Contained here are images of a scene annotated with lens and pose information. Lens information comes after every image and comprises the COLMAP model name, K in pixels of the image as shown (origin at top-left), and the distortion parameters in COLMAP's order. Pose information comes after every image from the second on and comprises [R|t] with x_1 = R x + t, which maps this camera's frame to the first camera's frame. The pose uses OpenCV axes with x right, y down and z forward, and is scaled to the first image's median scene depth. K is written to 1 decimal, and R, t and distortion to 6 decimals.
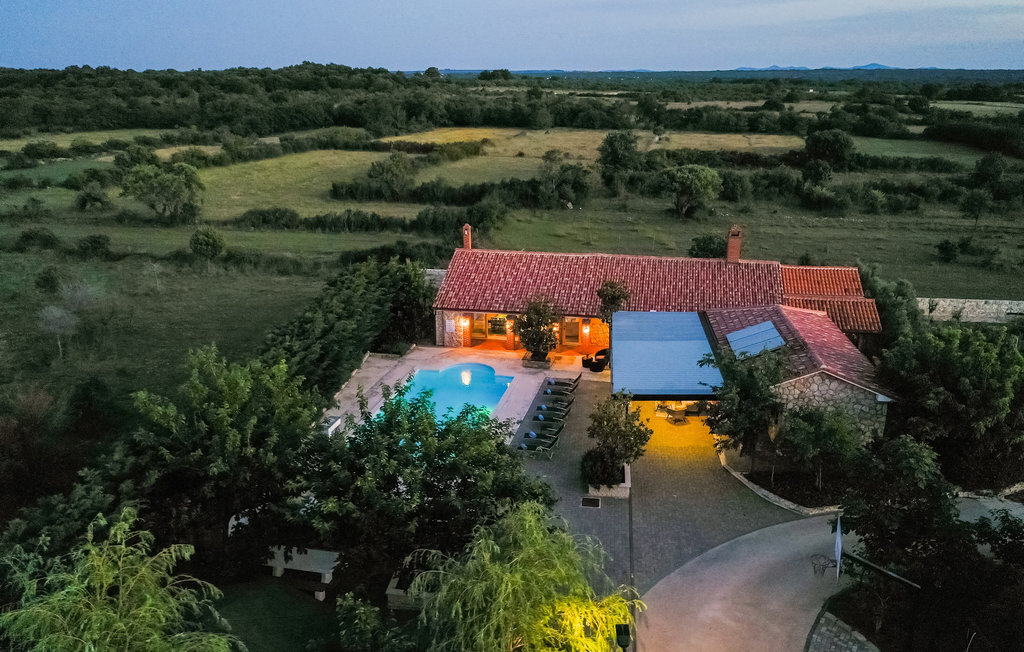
lens RADIAL K [[812.8, 0, 515.6], [0, 812.8, 324.3], [0, 0, 1]] dist [0.000219, 0.010196]
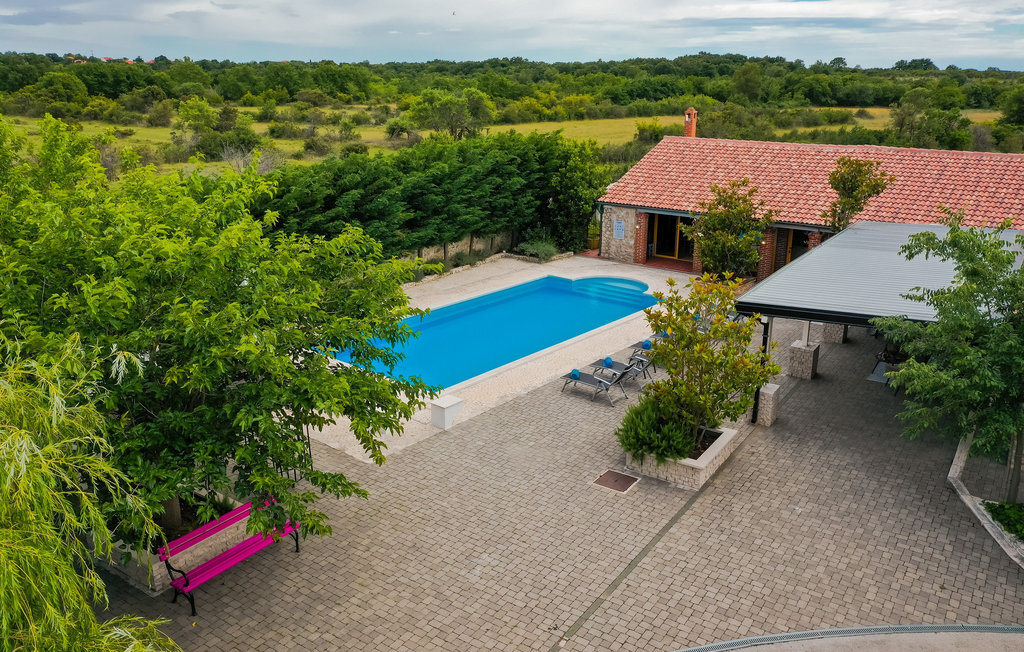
lens RADIAL K [[812.8, 0, 510.8], [0, 812.8, 321.5], [0, 0, 1]] dist [0.000219, 0.010196]
pose [[0.888903, 0.134593, -0.437877, 0.040997], [-0.136610, 0.990255, 0.027060, 0.019602], [0.437252, 0.035764, 0.898628, 0.086684]]
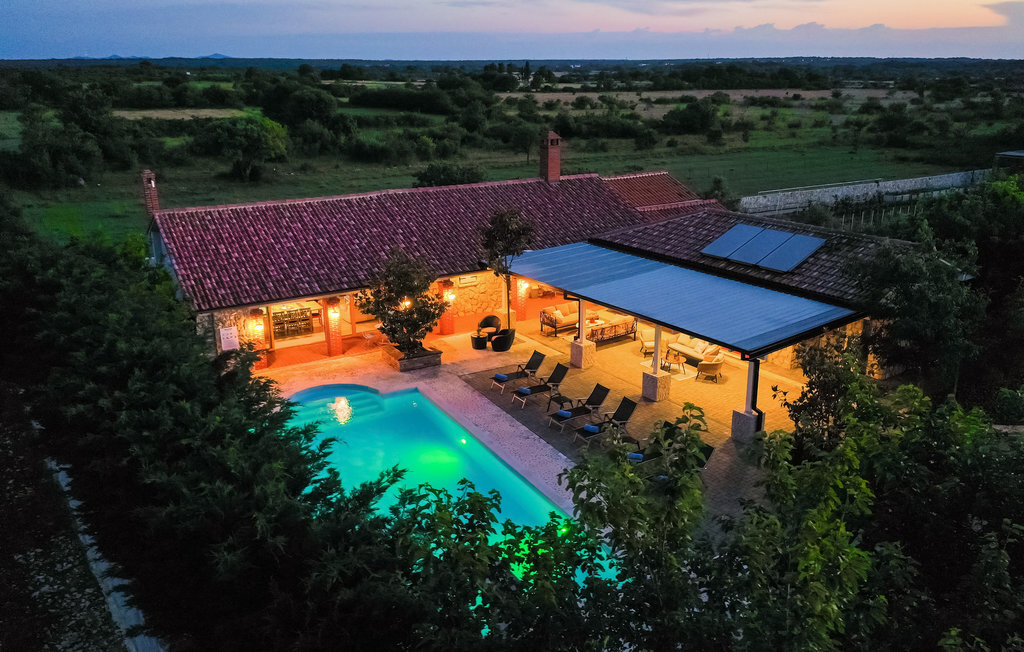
lens RADIAL K [[812.8, 0, 515.2], [0, 812.8, 322.1], [0, 0, 1]] dist [0.000219, 0.010196]
pose [[0.745130, -0.204364, 0.634836, -0.074946], [0.198785, 0.976683, 0.081089, -0.003873], [-0.636605, 0.065774, 0.768380, 0.118913]]
